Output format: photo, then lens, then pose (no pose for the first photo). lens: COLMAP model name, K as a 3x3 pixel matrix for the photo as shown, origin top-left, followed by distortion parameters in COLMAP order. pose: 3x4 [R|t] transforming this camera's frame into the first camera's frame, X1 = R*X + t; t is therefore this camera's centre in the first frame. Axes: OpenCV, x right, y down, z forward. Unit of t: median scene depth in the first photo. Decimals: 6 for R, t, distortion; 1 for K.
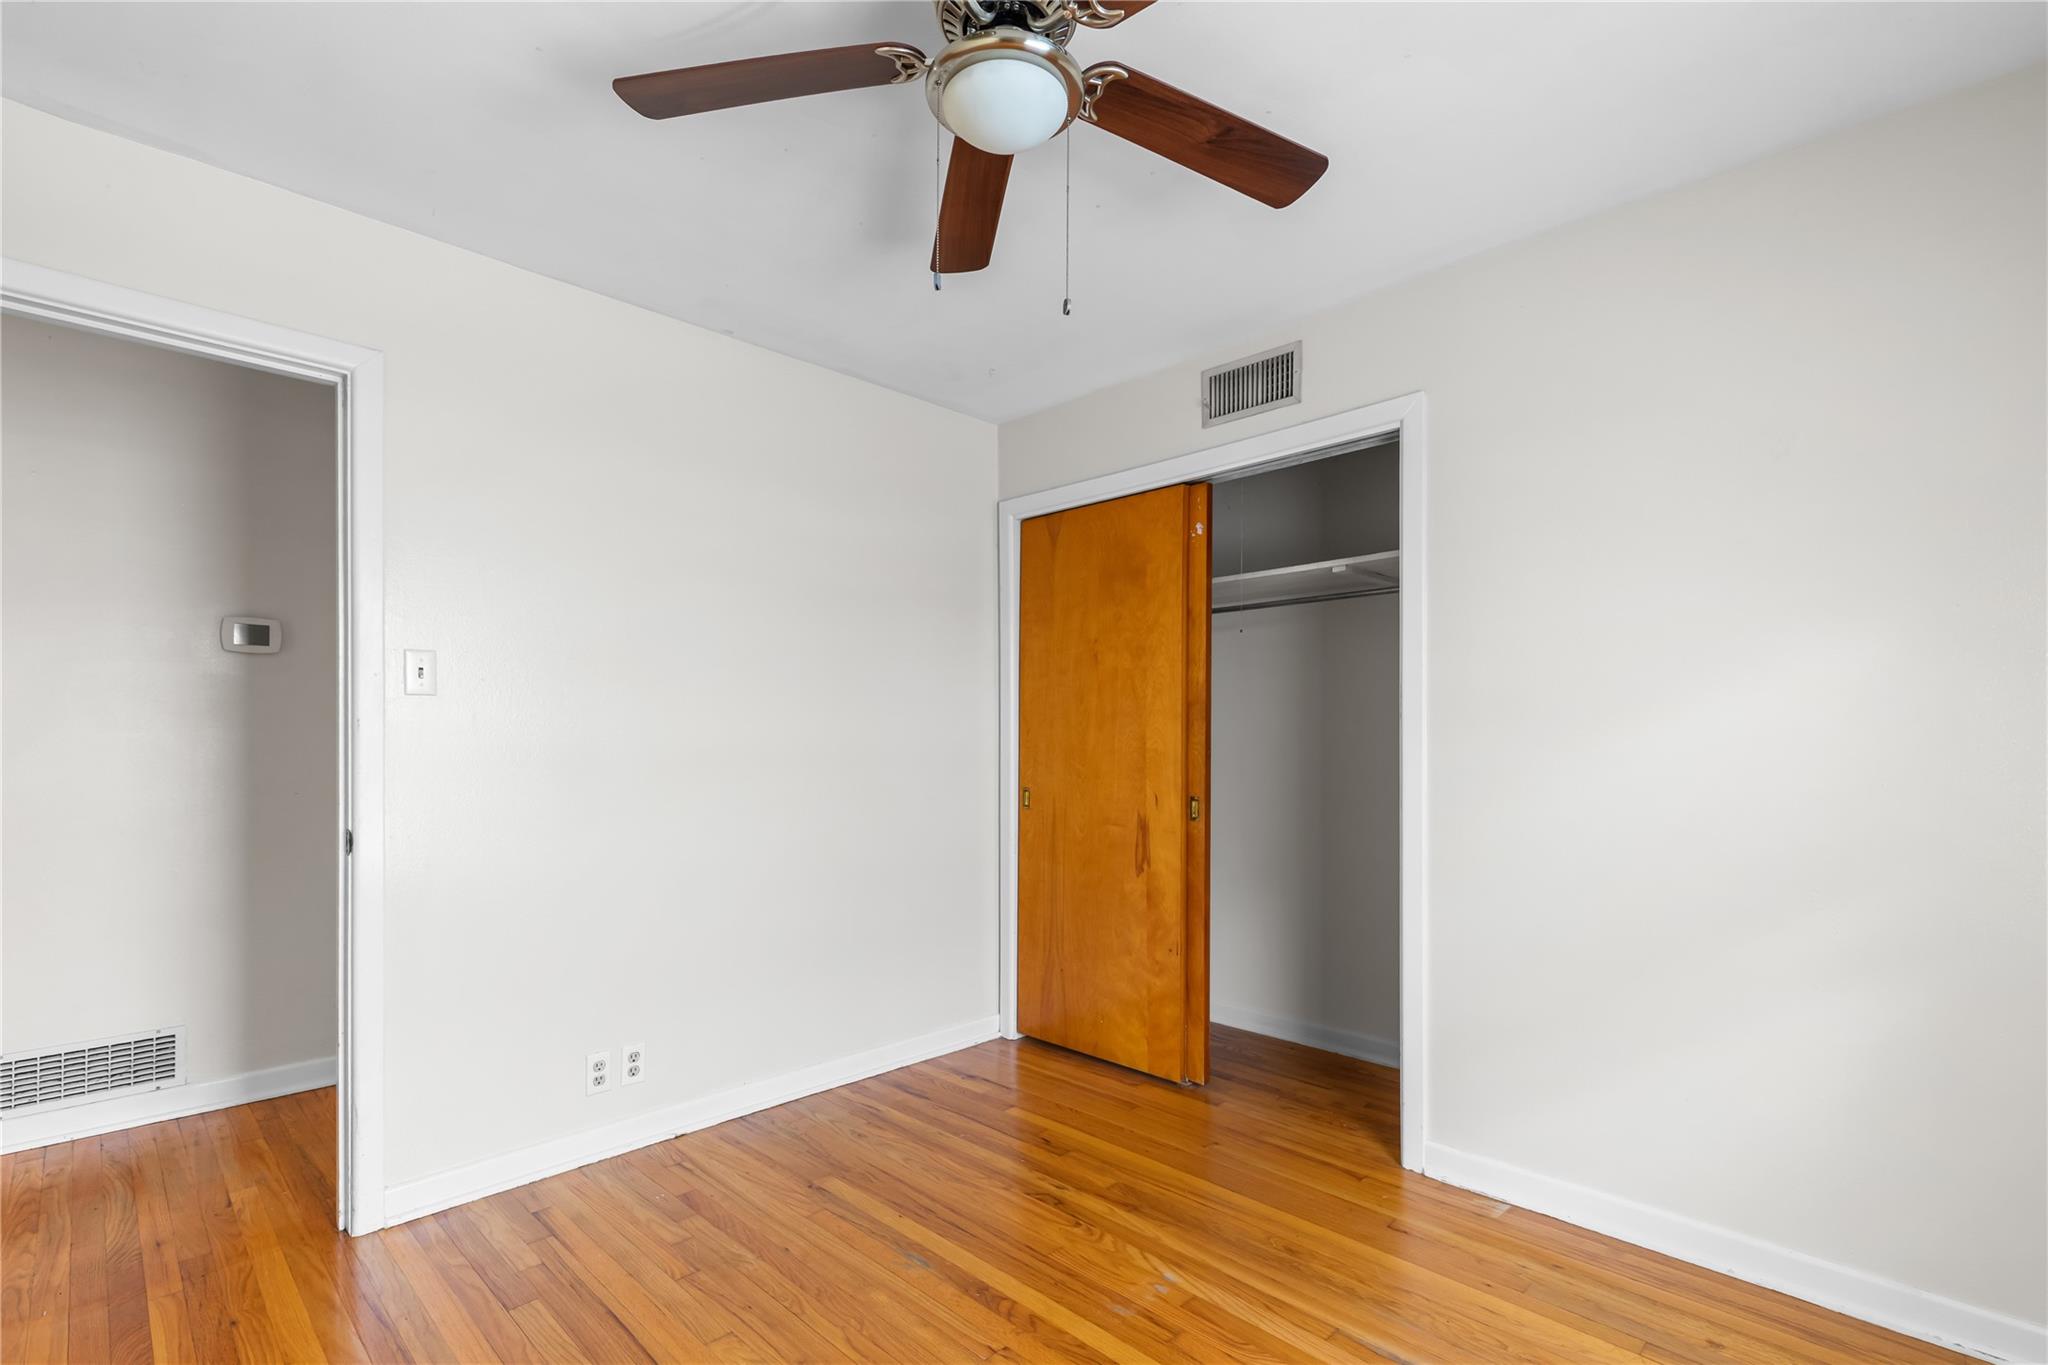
lens RADIAL K [[943.0, 0, 1025.6], [0, 943.0, 745.1], [0, 0, 1]] dist [0.001559, -0.000177]
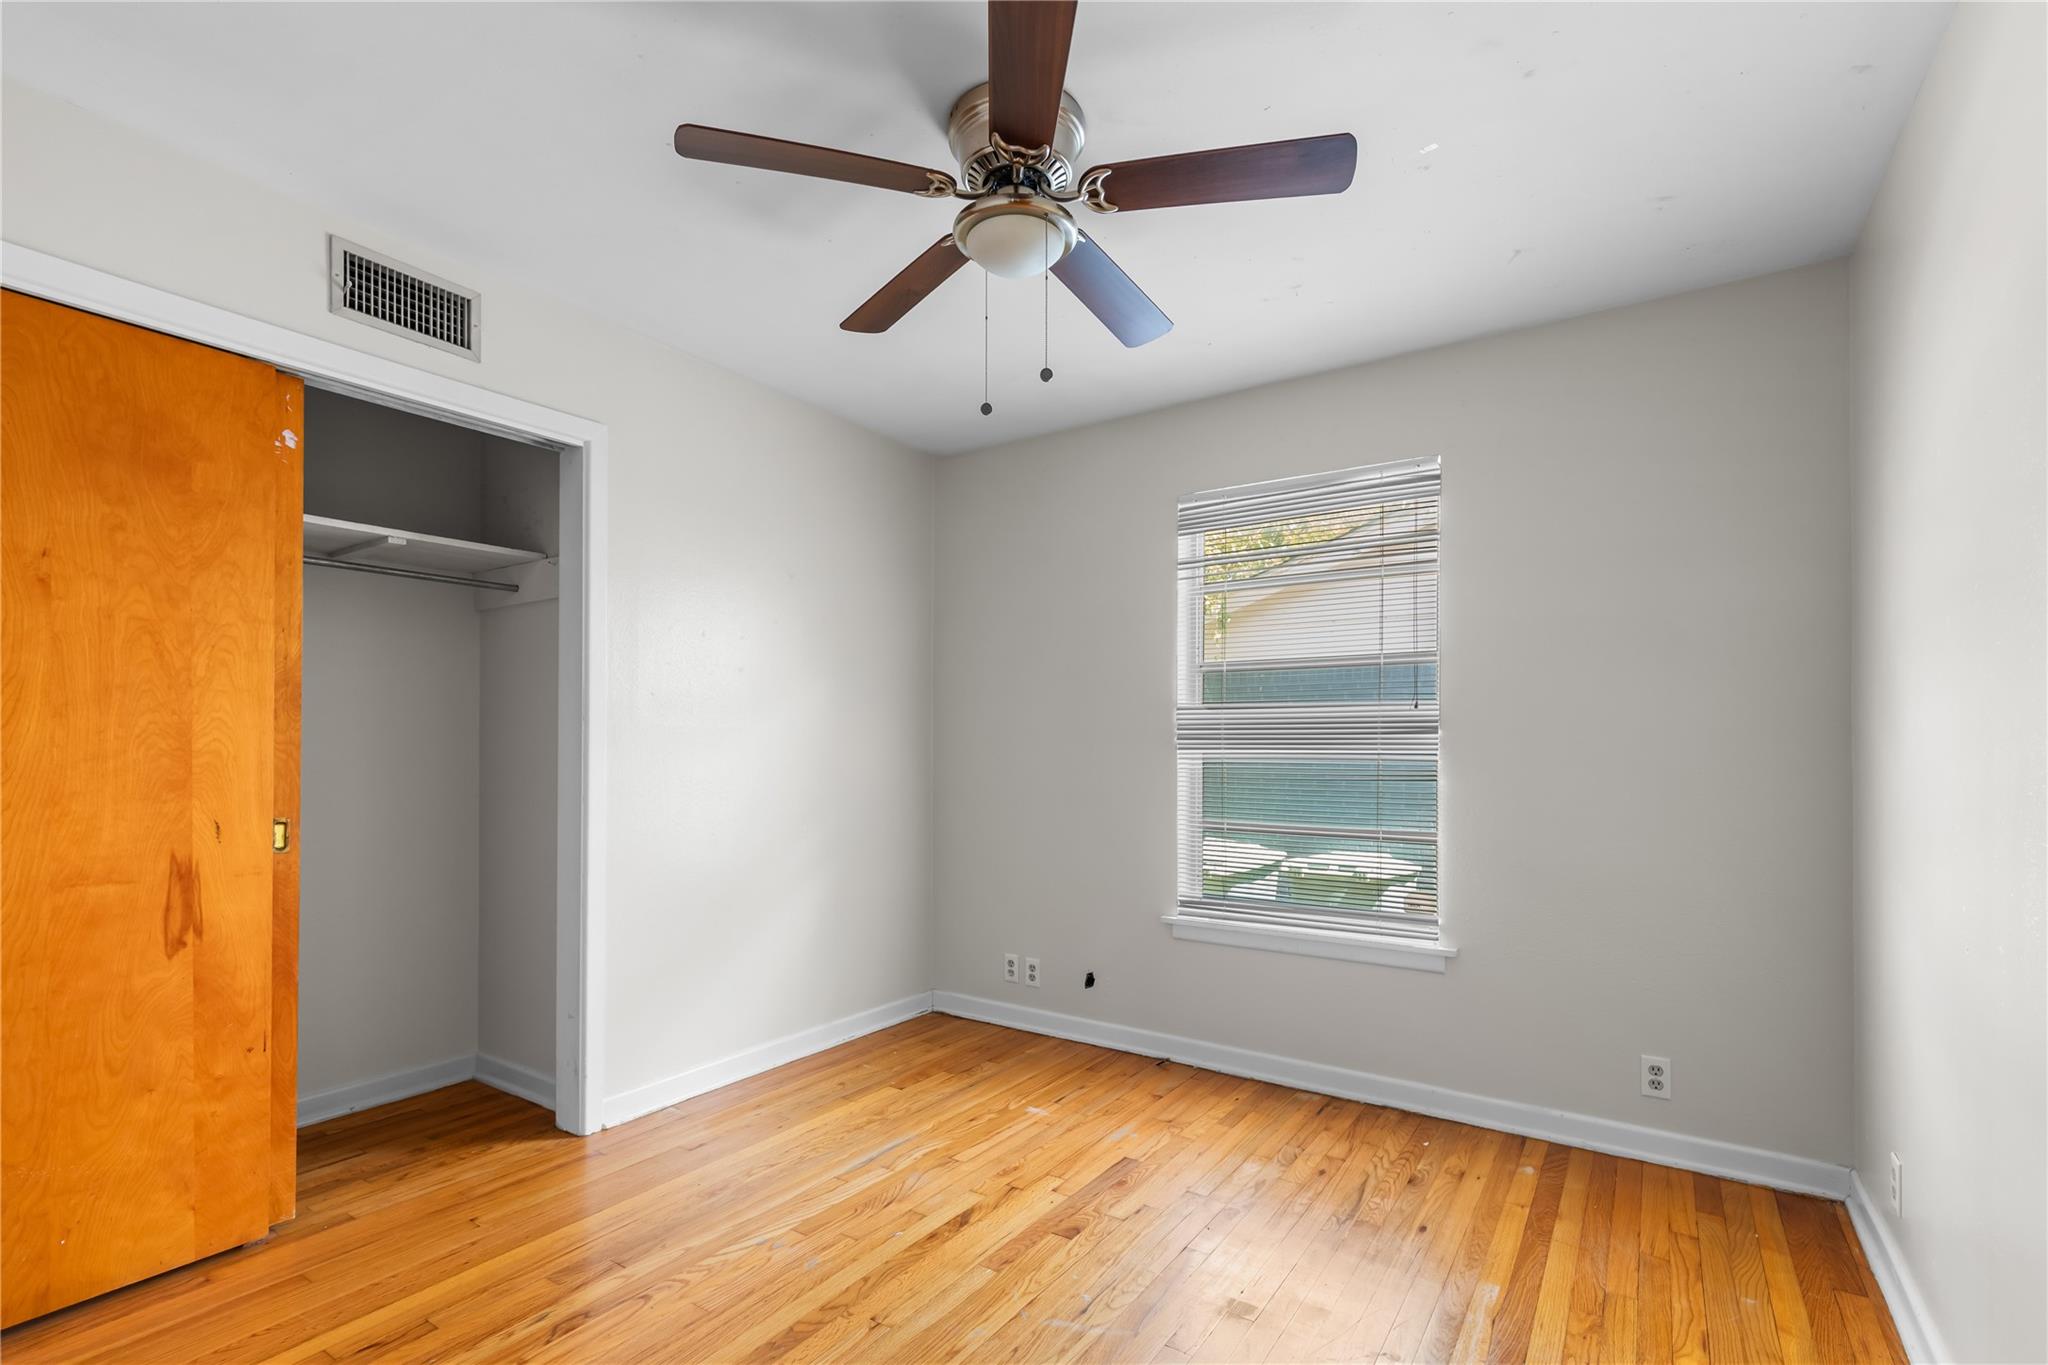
lens RADIAL K [[939.8, 0, 1019.1], [0, 939.8, 760.2], [0, 0, 1]] dist [0.001315, -0.000977]
pose [[-0.199090, -0.018469, 0.979807, -0.597771], [-0.002790, 0.999829, 0.018280, -0.002910], [-0.979977, 0.000905, -0.199107, 0.583533]]
